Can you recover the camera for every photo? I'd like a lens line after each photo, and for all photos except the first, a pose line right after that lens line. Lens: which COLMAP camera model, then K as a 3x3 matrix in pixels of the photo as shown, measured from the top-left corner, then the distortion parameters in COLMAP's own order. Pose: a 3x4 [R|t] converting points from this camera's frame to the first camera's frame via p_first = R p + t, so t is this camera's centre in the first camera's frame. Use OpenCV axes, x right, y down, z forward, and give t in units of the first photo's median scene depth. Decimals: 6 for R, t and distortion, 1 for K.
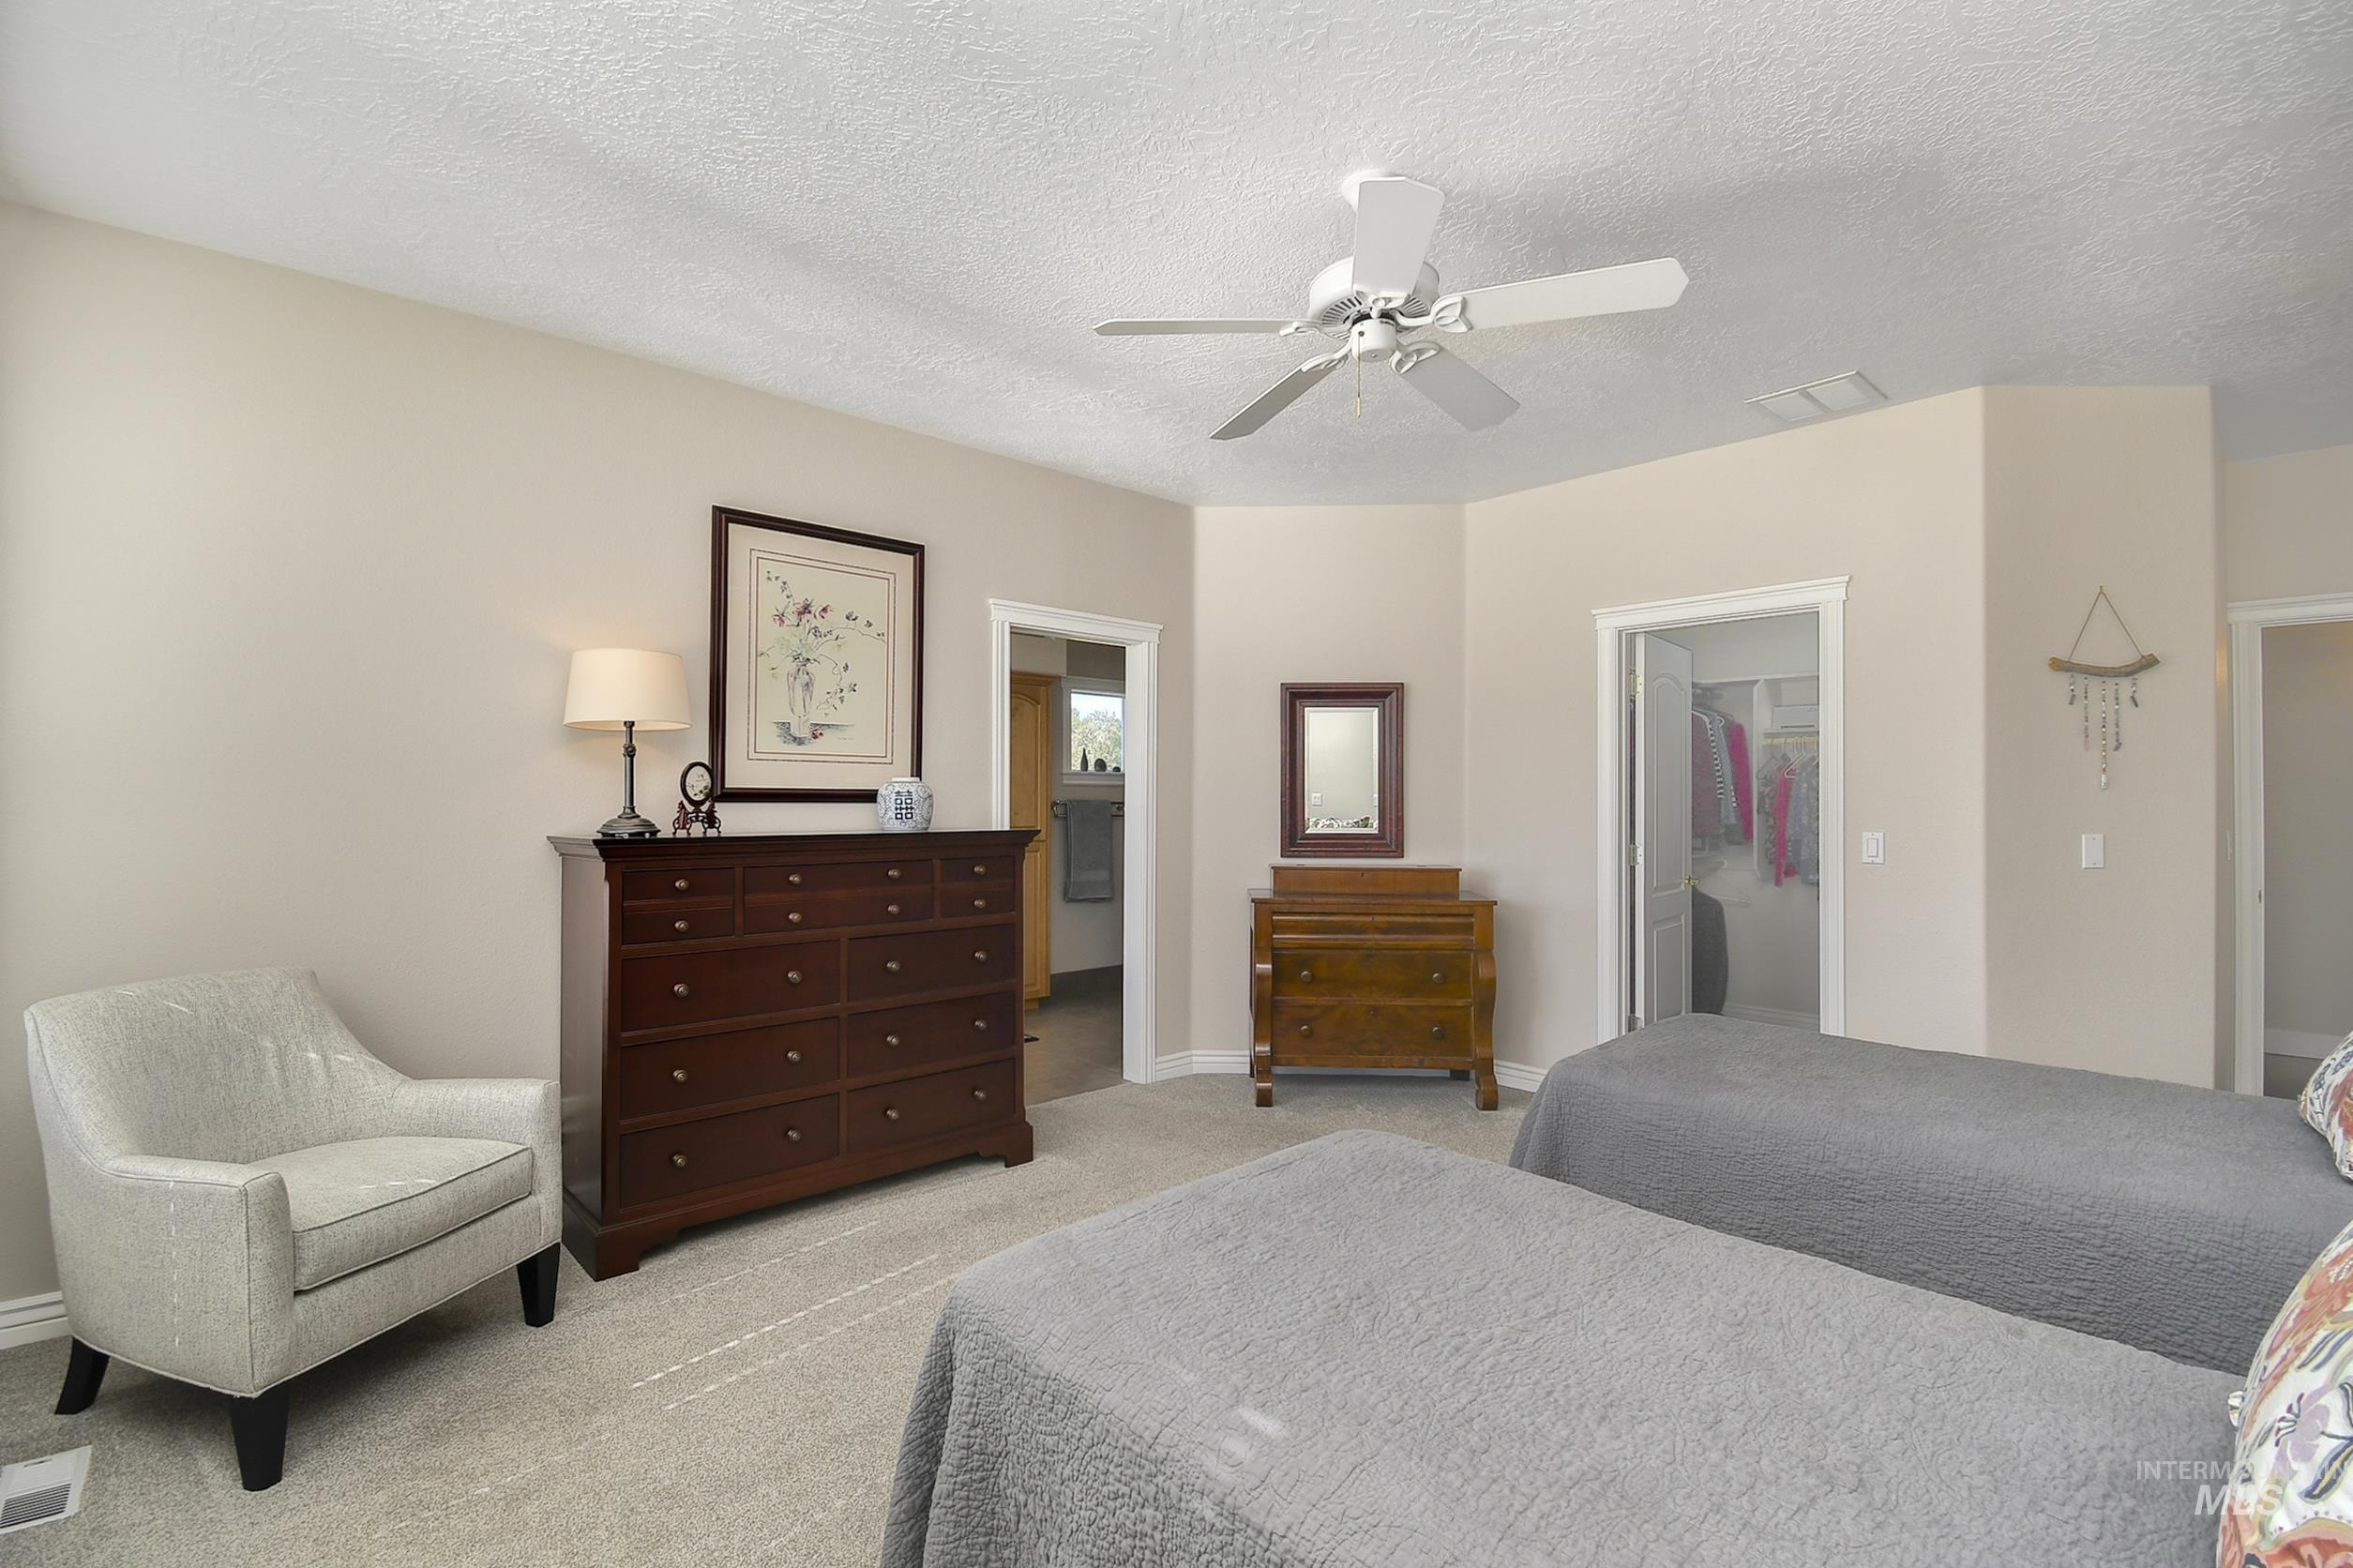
lens RADIAL K [[1033.9, 0, 1184.6], [0, 1033.9, 788.9], [0, 0, 1]] dist [0.005918, 0.000034]
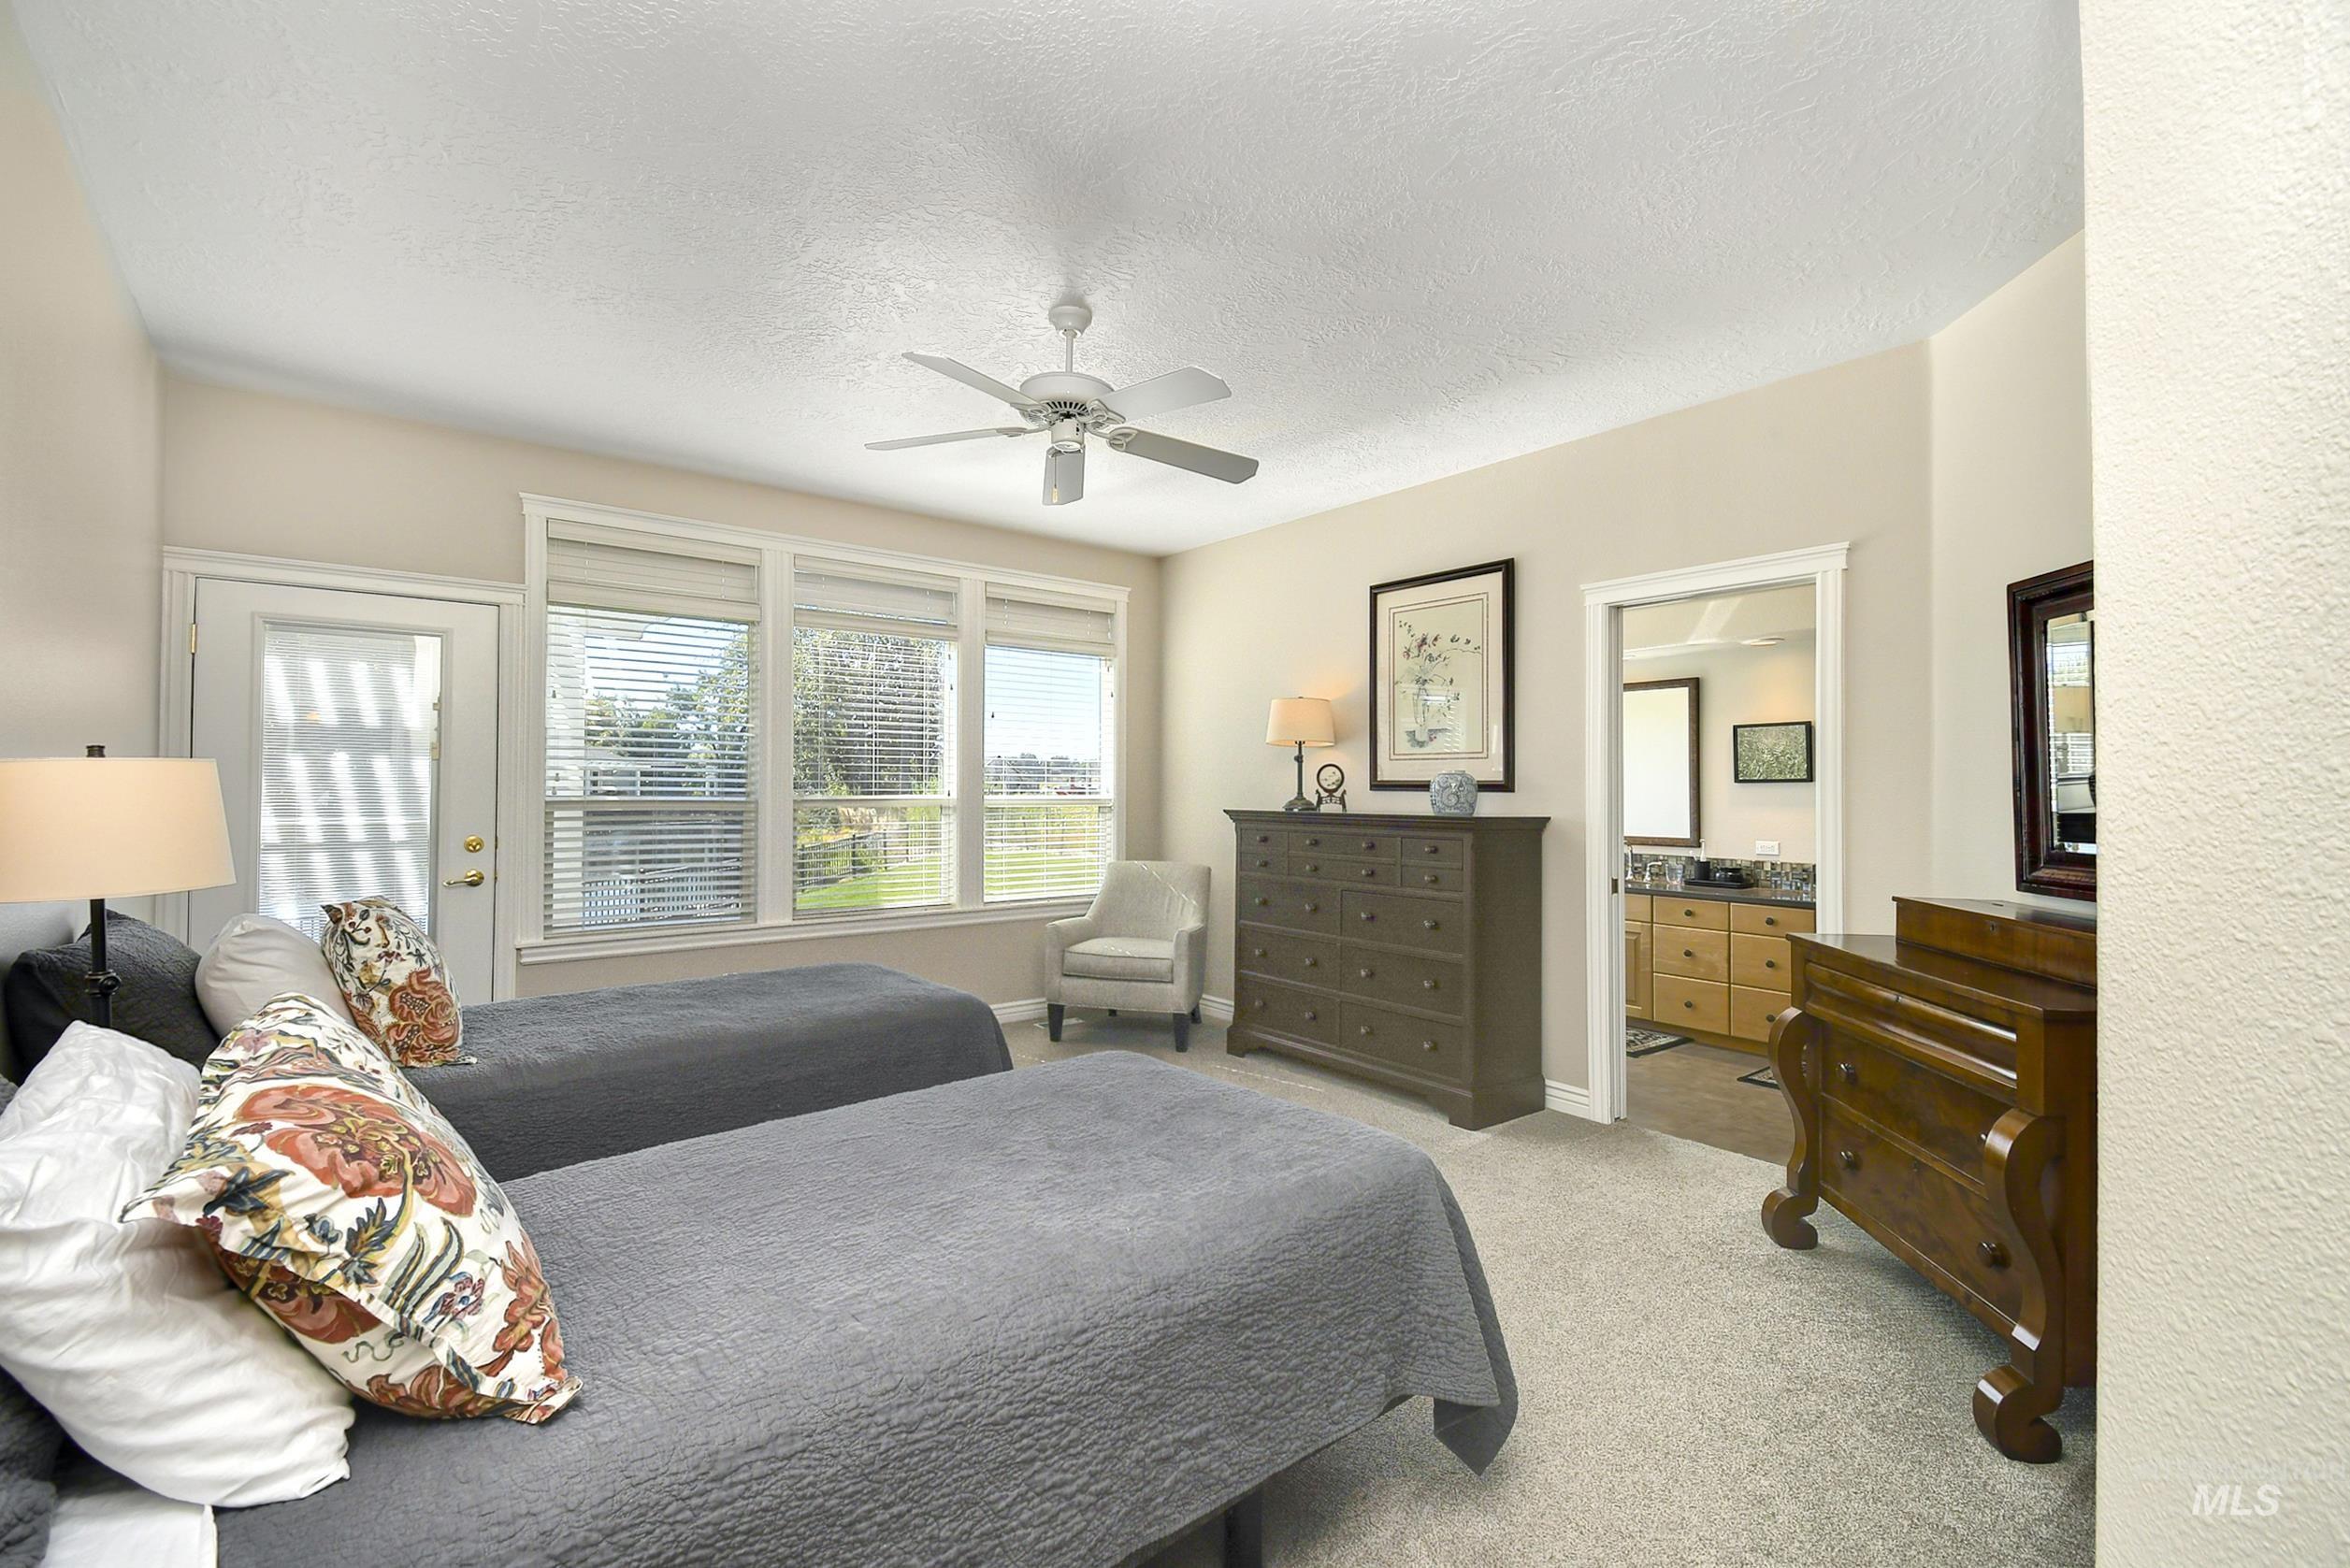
lens RADIAL K [[1032.6, 0, 1183.2], [0, 1032.6, 777.8], [0, 0, 1]] dist [0.005918, 0.000034]
pose [[-0.073612, -0.017860, -0.997127, 0.952052], [-0.000368, 0.999840, -0.017882, 0.019899], [0.997287, -0.000949, -0.073607, 0.805086]]
